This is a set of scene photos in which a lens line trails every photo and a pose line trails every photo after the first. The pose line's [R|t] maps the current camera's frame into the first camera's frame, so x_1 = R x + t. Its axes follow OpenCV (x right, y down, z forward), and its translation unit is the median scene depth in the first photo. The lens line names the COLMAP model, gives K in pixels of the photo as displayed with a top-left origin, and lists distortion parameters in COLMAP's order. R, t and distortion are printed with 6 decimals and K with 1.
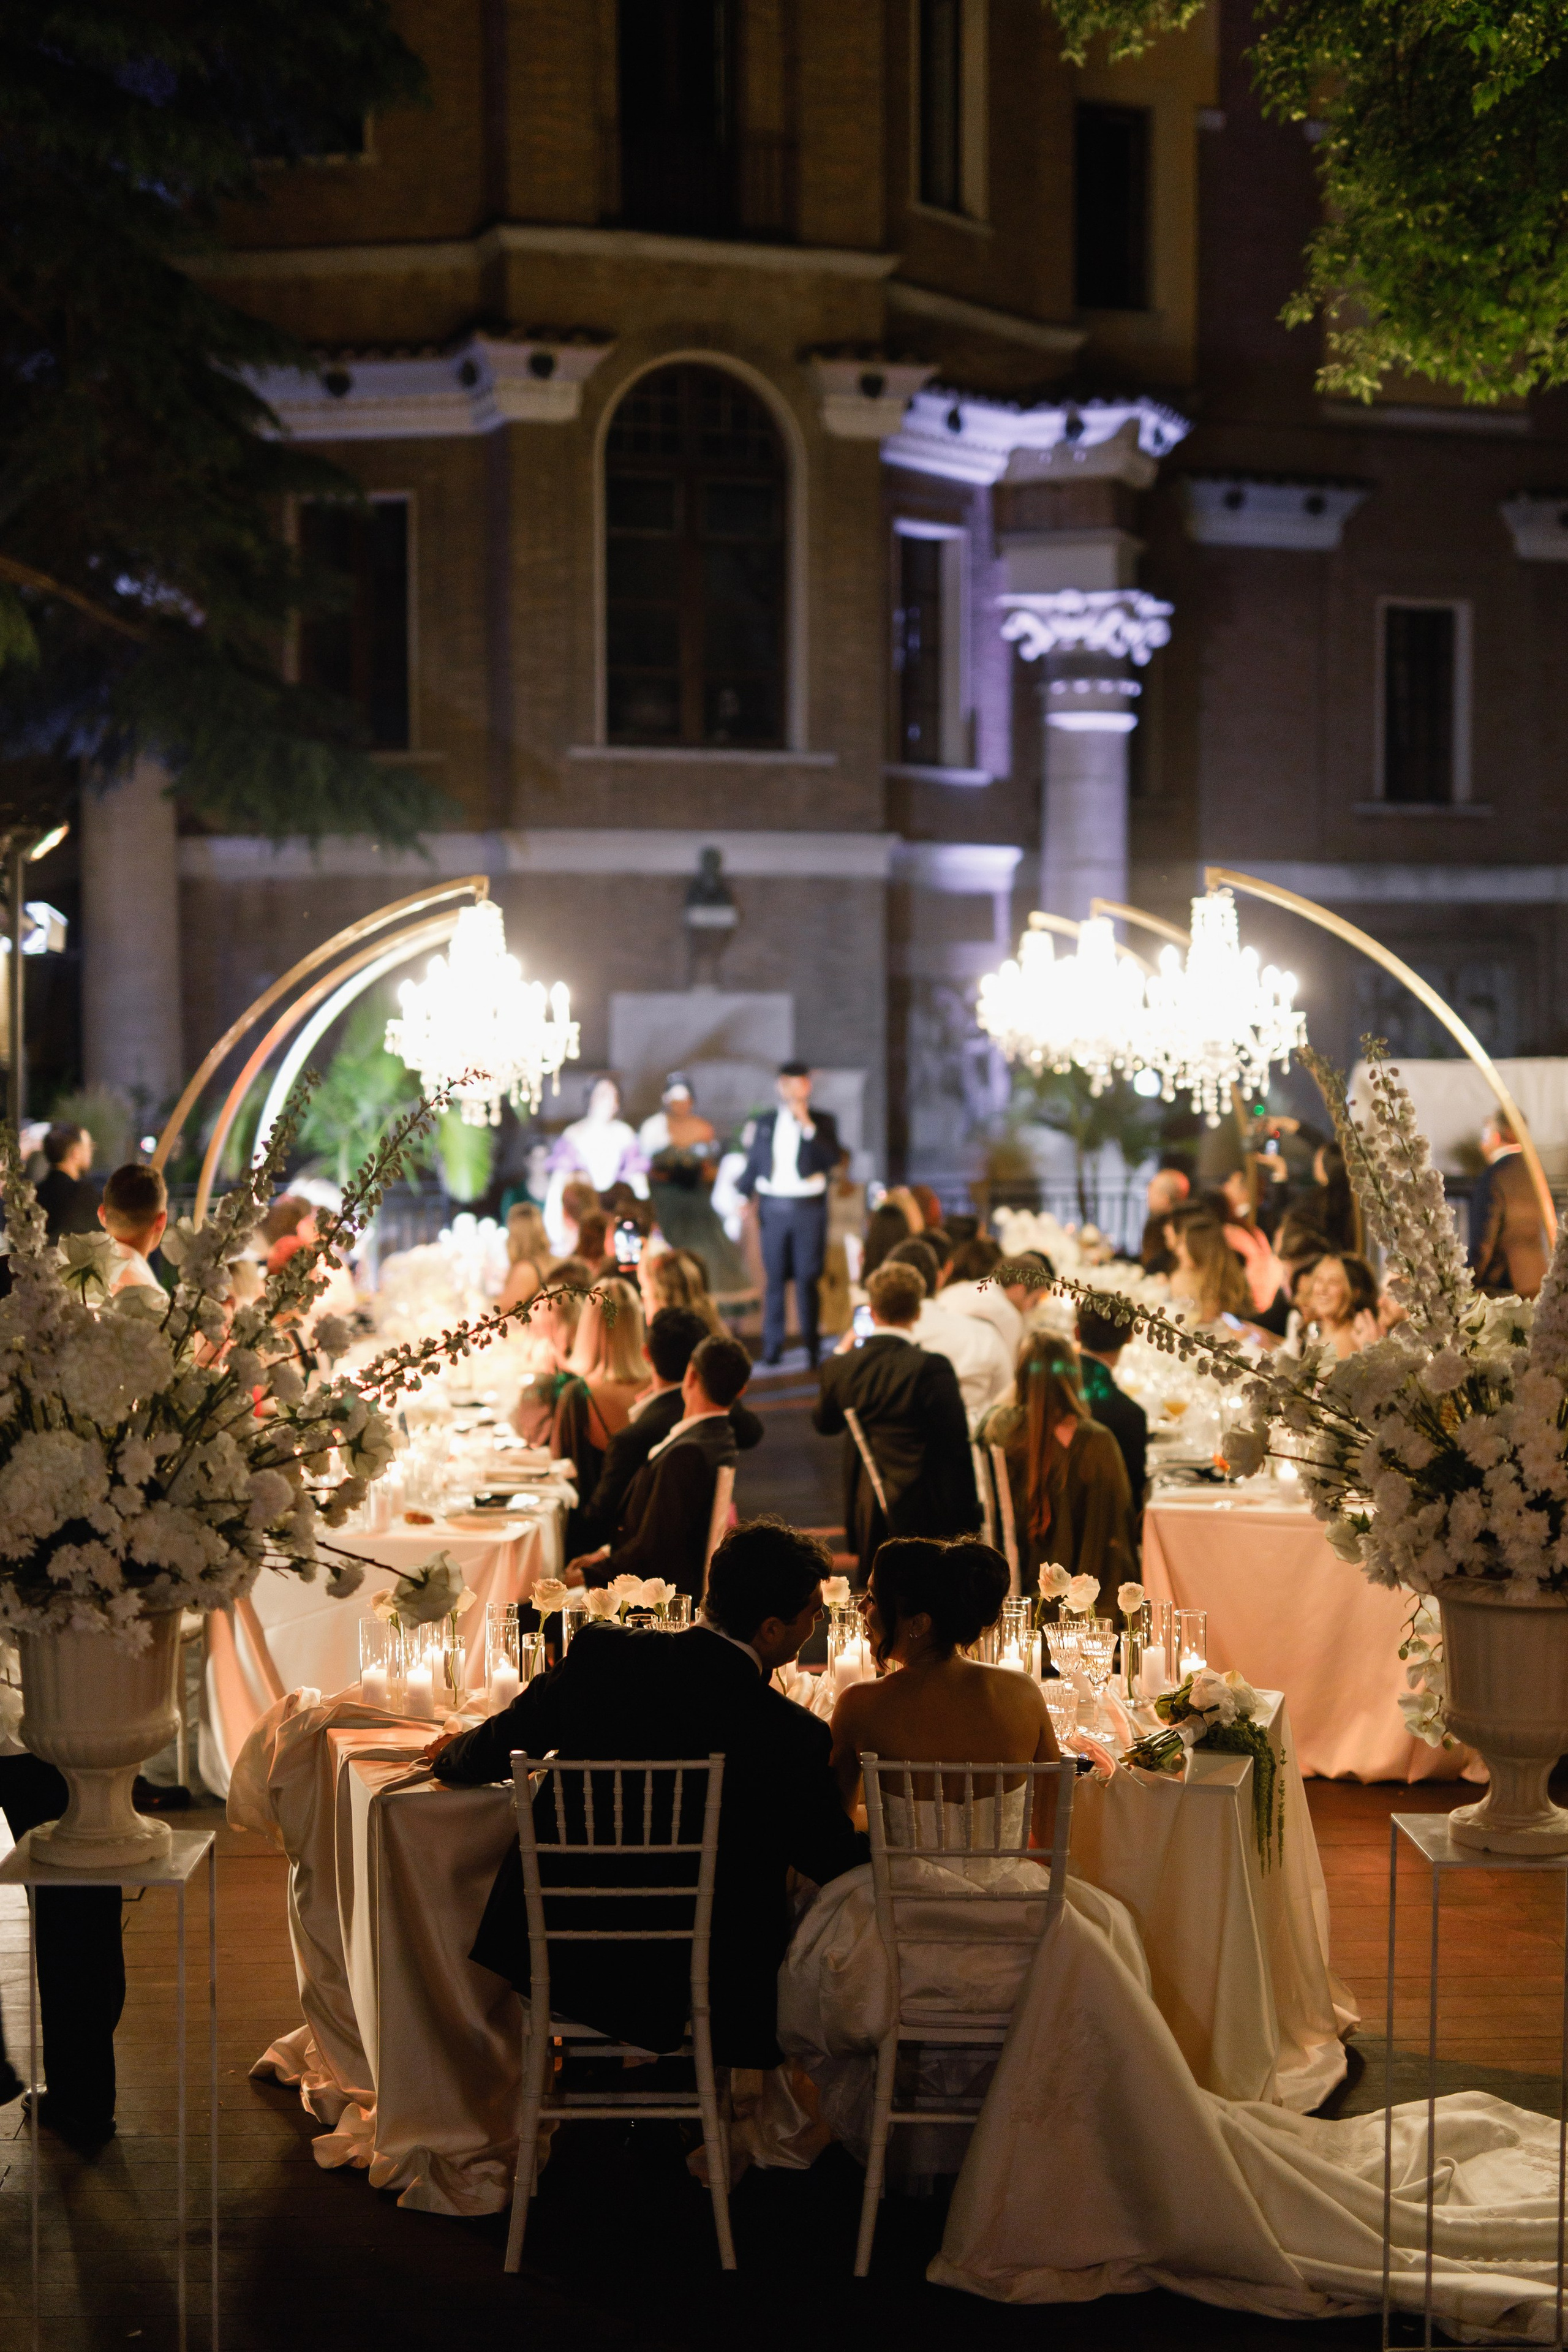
lens RADIAL K [[3328.7, 0, 783.6], [0, 3328.7, 1179.5], [0, 0, 1]] dist [0.041247, 0.000000]
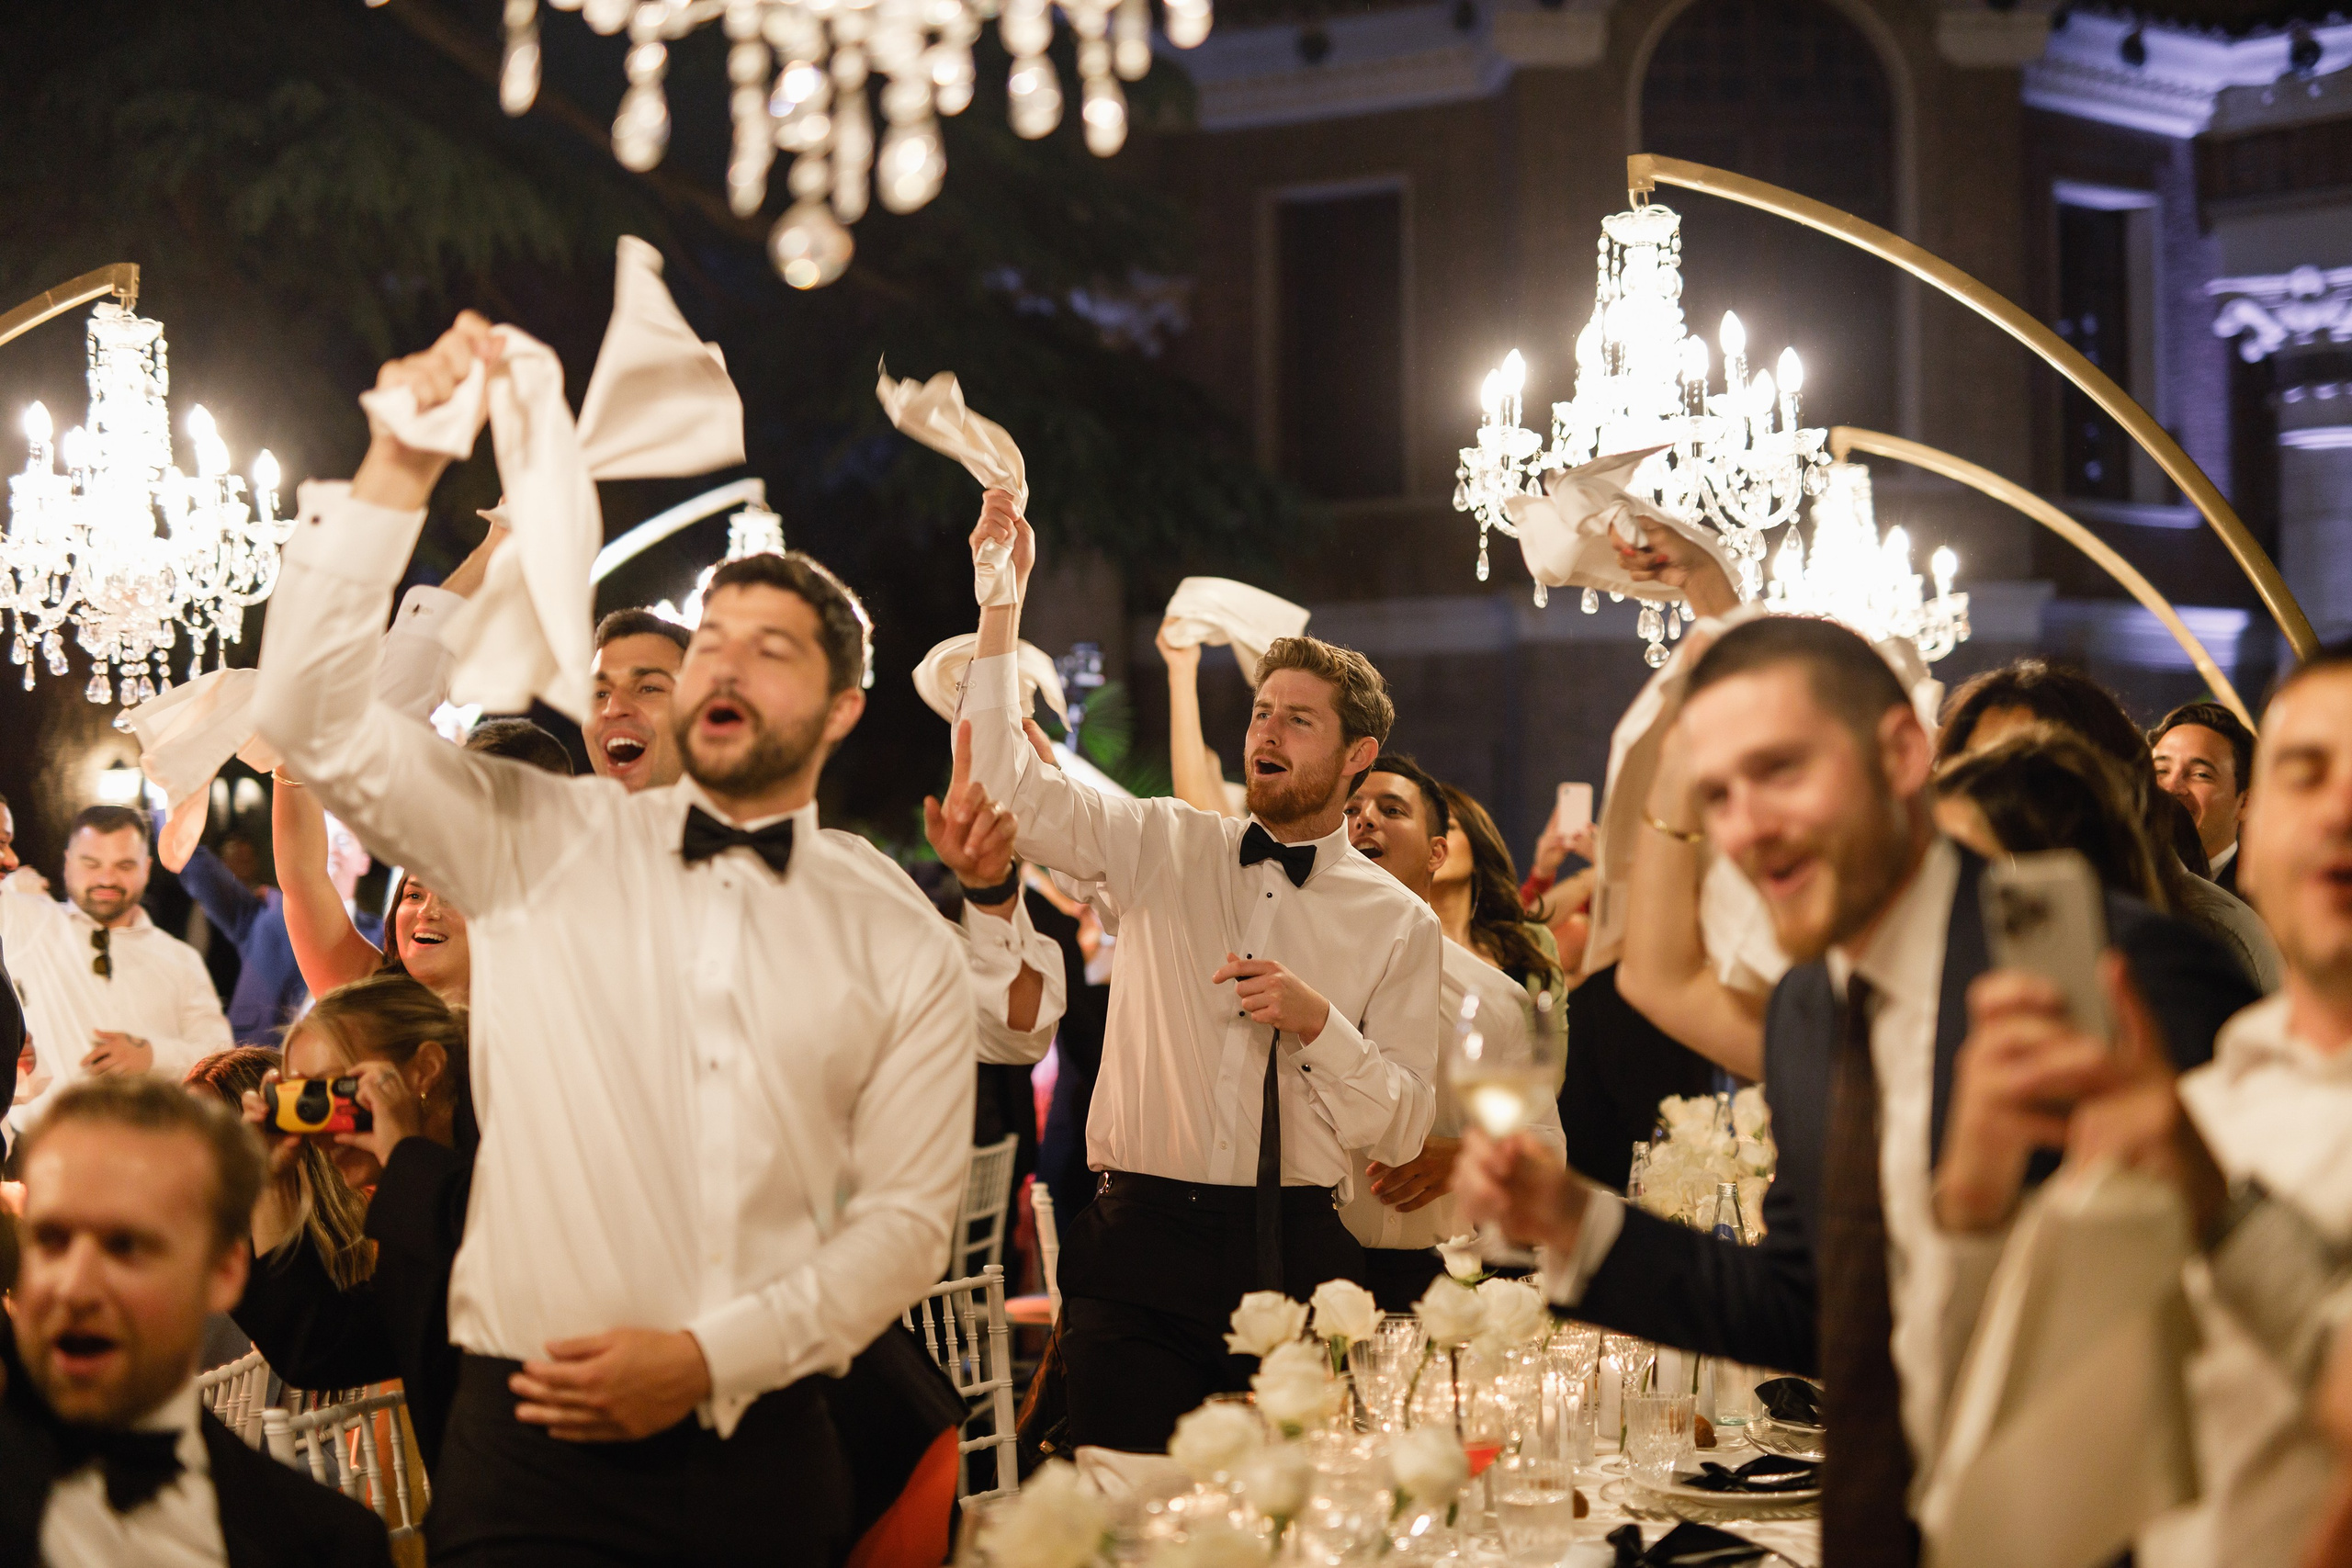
lens RADIAL K [[3328.4, 0, 1176.3], [0, 3328.4, 778.6], [0, 0, 1]] dist [0.041247, 0.000000]
pose [[0.959883, -0.017572, -0.279851, 0.050729], [-0.006340, 0.996419, -0.084310, 0.005281], [0.280330, 0.082702, 0.956334, 0.210207]]
